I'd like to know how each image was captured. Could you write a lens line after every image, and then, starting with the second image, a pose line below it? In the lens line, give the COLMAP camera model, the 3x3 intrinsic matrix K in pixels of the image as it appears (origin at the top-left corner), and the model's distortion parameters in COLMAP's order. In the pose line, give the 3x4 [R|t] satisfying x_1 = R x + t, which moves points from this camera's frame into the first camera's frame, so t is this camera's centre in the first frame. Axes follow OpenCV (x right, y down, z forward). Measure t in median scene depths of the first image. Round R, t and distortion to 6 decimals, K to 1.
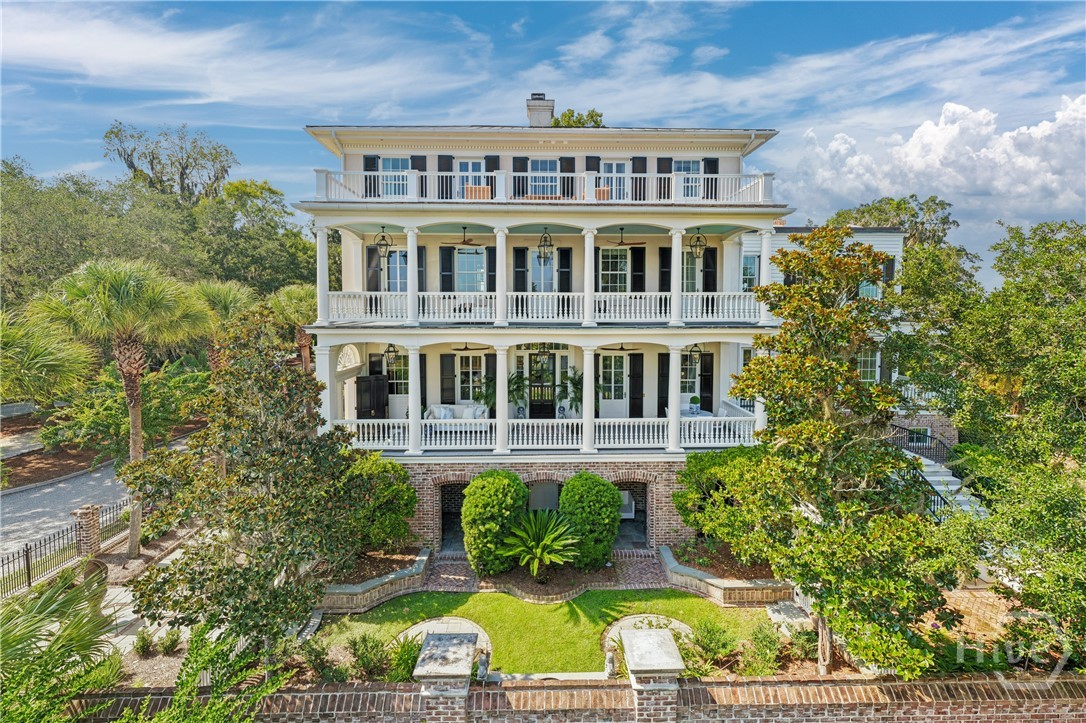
lens RADIAL K [[903.1, 0, 543.0], [0, 903.1, 361.5], [0, 0, 1]] dist [-0.001162, -0.000775]
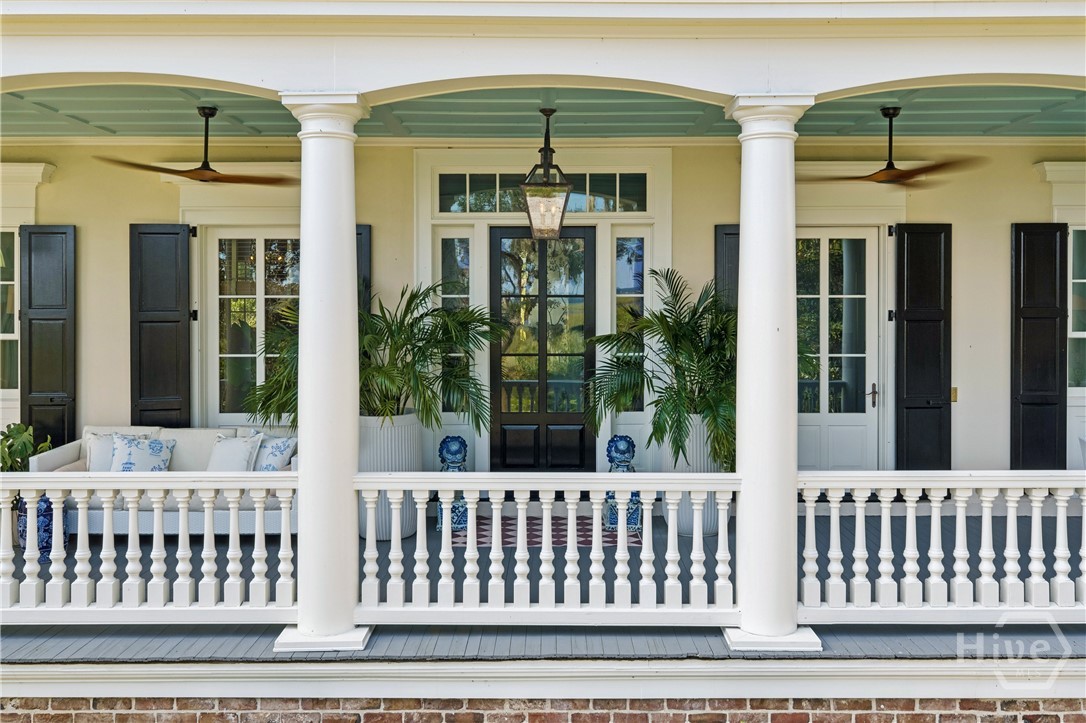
lens RADIAL K [[903.1, 0, 543.0], [0, 903.1, 361.5], [0, 0, 1]] dist [-0.001162, -0.000775]
pose [[0.999472, 0.000368, -0.032490, 0.007959], [-0.004837, 0.990478, -0.137585, 0.066940], [0.032130, 0.137669, 0.989957, 0.797261]]
